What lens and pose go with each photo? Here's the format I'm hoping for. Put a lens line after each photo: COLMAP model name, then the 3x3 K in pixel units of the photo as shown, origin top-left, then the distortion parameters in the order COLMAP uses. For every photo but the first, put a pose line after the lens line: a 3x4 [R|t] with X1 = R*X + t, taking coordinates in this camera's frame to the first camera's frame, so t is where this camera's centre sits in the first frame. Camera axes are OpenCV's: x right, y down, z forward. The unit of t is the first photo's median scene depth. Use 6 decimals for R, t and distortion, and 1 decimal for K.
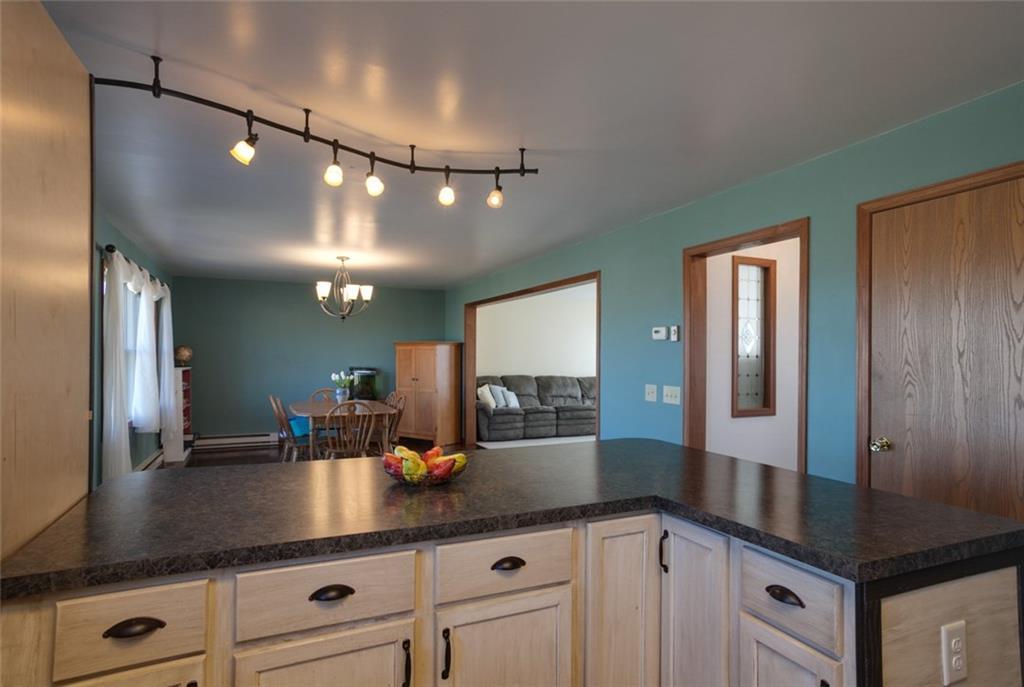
lens RADIAL K [[536.9, 0, 507.4], [0, 536.9, 363.3], [0, 0, 1]] dist [-0.023826, 0.000570]
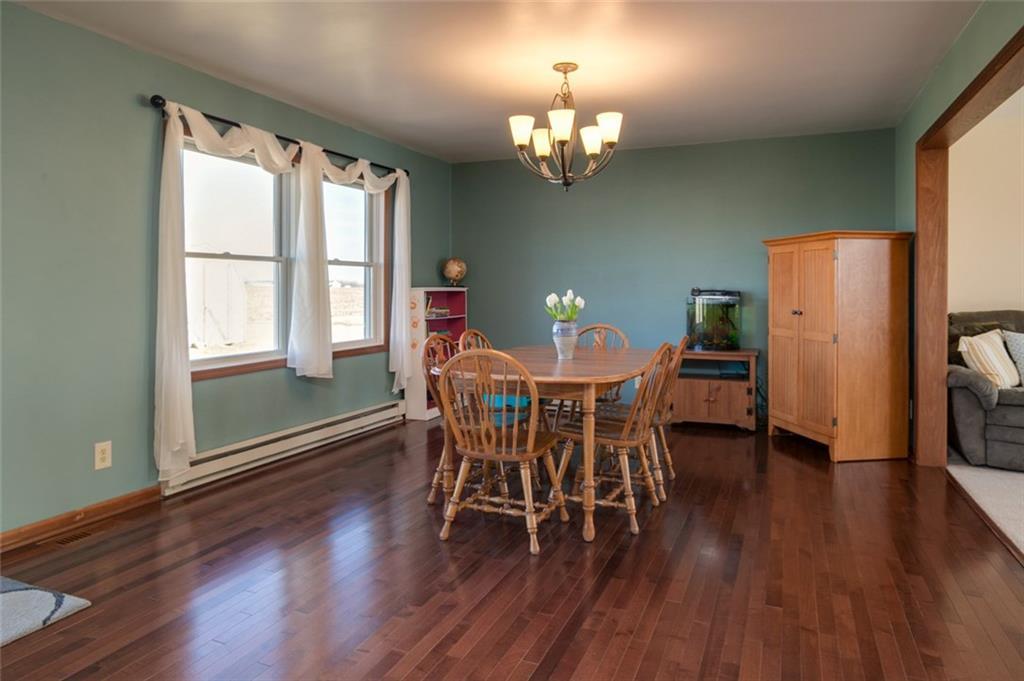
lens RADIAL K [[688.5, 0, 509.2], [0, 688.5, 289.6], [0, 0, 1]] dist [-0.005754, -0.001717]
pose [[0.692138, -0.003962, -0.721754, 0.093052], [-0.004871, 0.999937, -0.010160, 0.016072], [0.721749, 0.010548, 0.692075, 0.374708]]
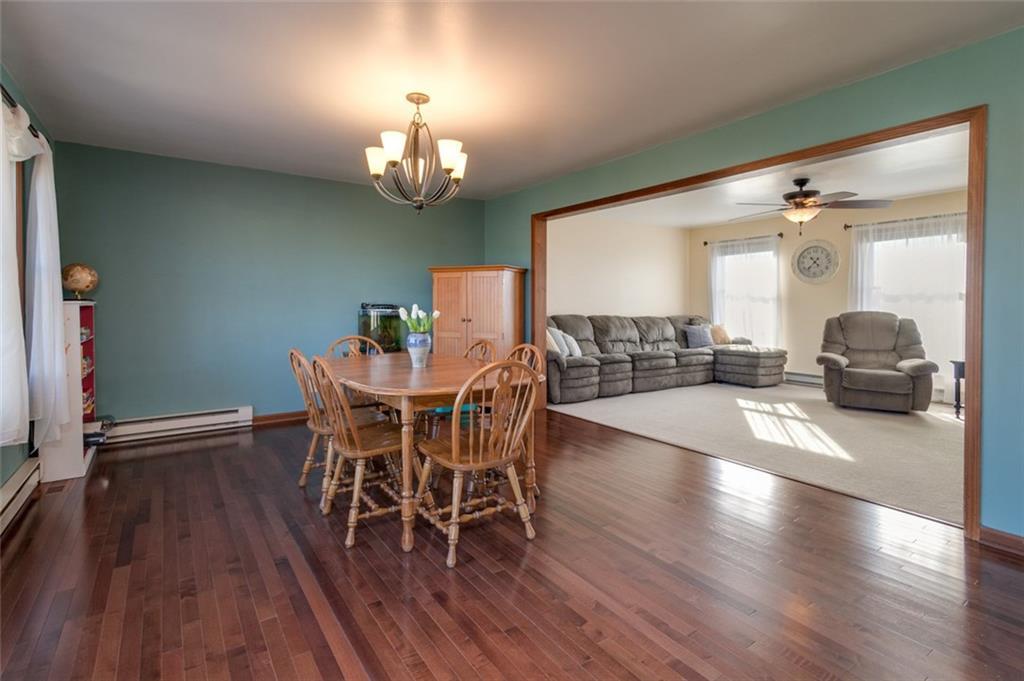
lens RADIAL K [[497.7, 0, 514.2], [0, 497.7, 310.8], [0, 0, 1]] dist [-0.000488, -0.000880]
pose [[0.981879, -0.006748, 0.189389, -0.227286], [0.006368, 0.999976, 0.002613, 0.016221], [-0.189402, -0.001359, 0.981899, 0.349783]]
